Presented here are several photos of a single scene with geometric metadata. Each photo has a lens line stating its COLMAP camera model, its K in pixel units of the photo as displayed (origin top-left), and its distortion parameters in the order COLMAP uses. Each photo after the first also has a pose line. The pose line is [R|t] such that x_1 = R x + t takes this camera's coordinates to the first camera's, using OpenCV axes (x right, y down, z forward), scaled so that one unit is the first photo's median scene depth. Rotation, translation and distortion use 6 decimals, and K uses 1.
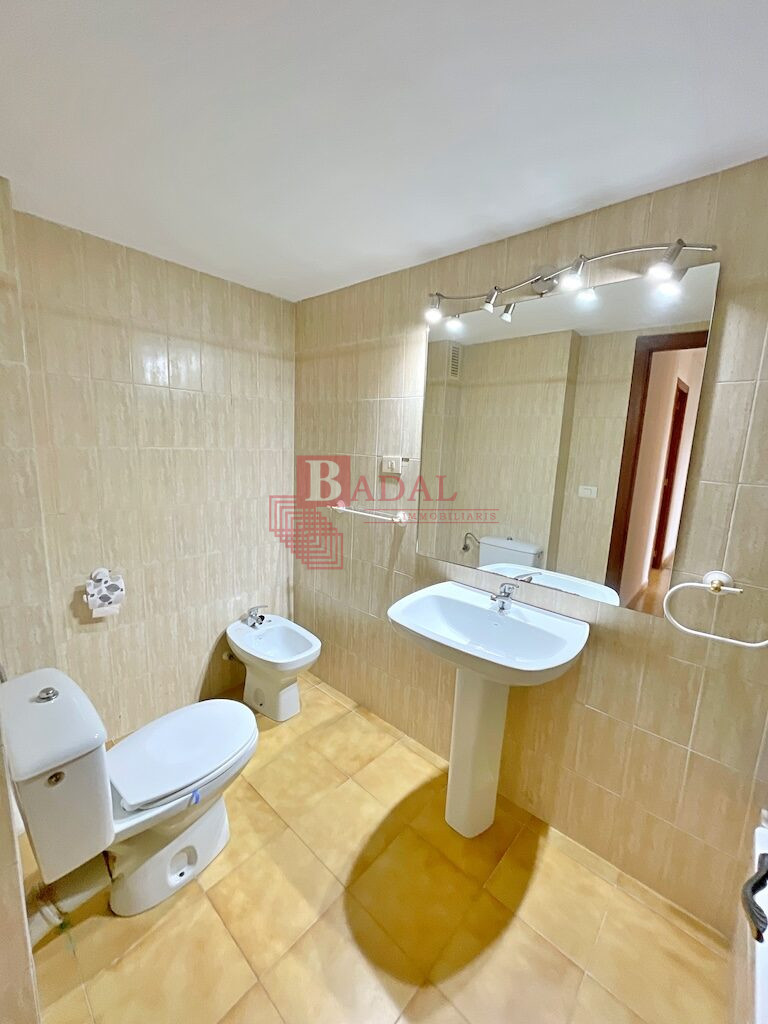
lens RADIAL K [[412.4, 0, 385.7], [0, 412.4, 516.8], [0, 0, 1]] dist [-0.006211, 0.000838]
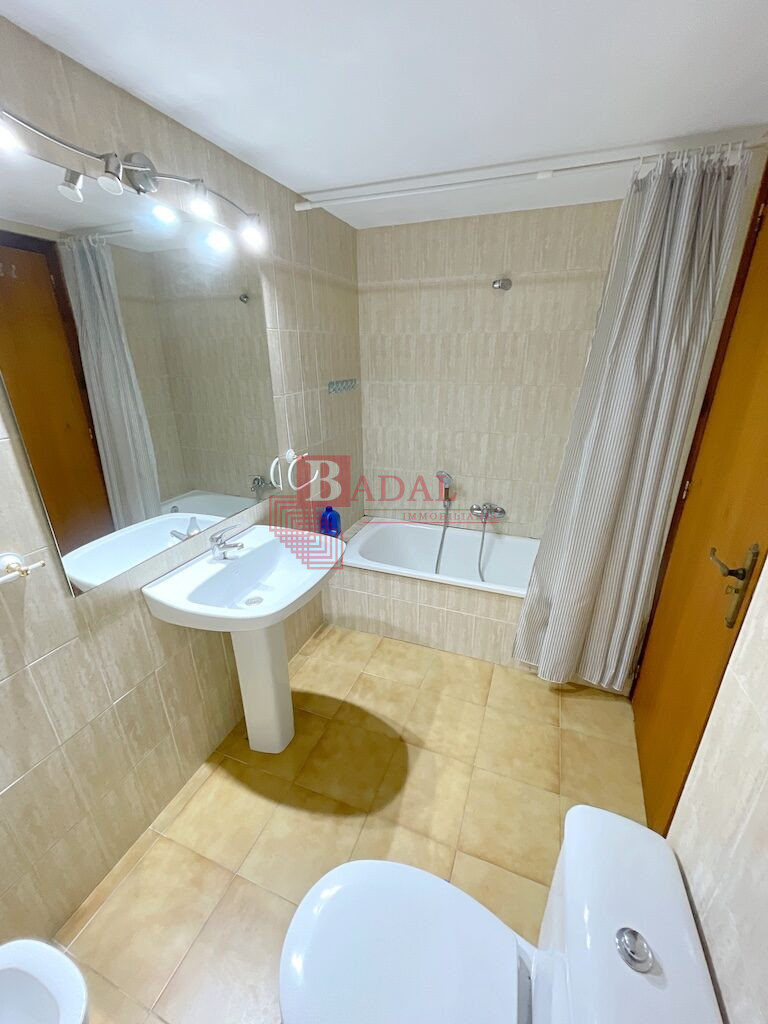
lens RADIAL K [[412.4, 0, 387.9], [0, 412.4, 513.3], [0, 0, 1]] dist [-0.006211, 0.000838]
pose [[-0.354475, -0.381932, 0.853508, -0.747191], [0.157166, 0.875457, 0.457028, -0.295120], [-0.921763, 0.296147, -0.250301, 0.987975]]
